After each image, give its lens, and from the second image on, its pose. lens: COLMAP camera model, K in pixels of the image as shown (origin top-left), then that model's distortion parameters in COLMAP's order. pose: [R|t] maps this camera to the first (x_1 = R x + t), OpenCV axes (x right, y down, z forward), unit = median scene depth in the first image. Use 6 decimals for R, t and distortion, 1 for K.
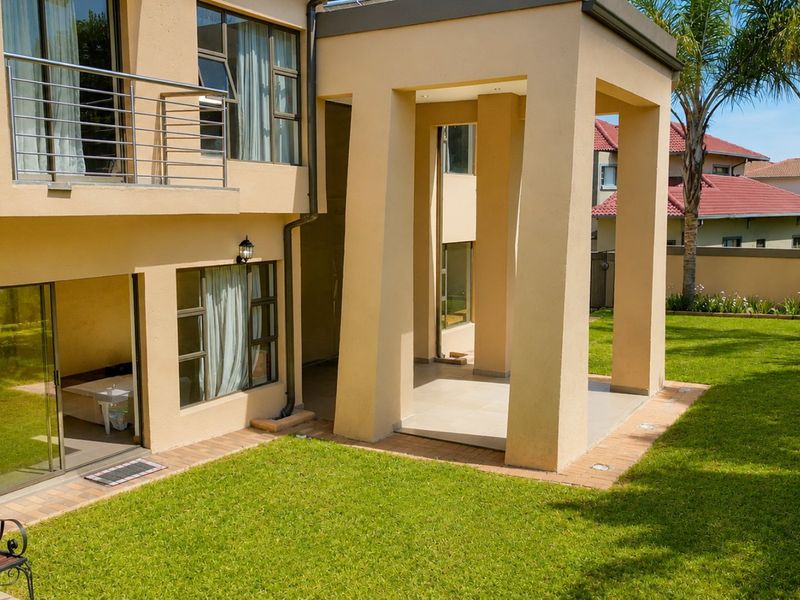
lens RADIAL K [[787.2, 0, 394.7], [0, 787.2, 301.0], [0, 0, 1]] dist [-0.004668, 0.000000]
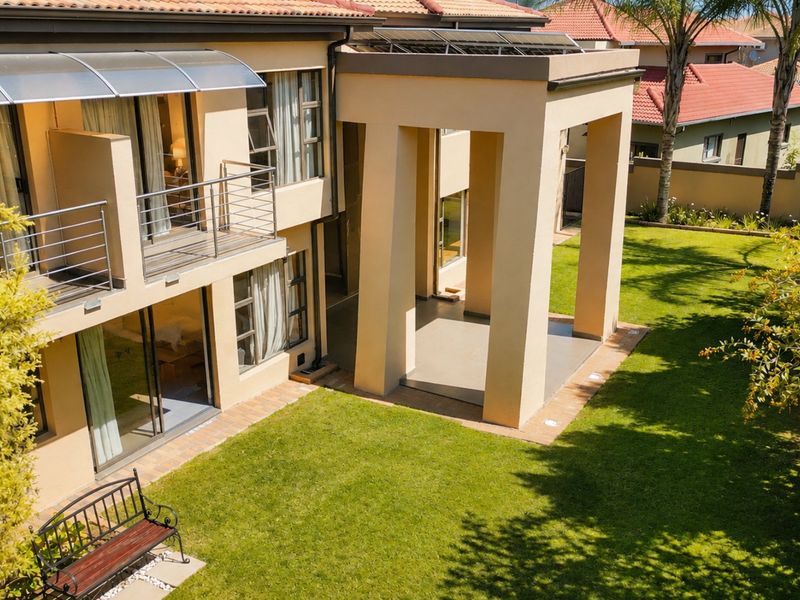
lens RADIAL K [[787.2, 0, 404.5], [0, 787.2, 300.3], [0, 0, 1]] dist [-0.004668, 0.000000]
pose [[0.999935, -0.000217, 0.011378, -0.007750], [-0.002107, 0.979004, 0.203830, -0.236409], [-0.011183, -0.203841, 0.978940, -0.254627]]
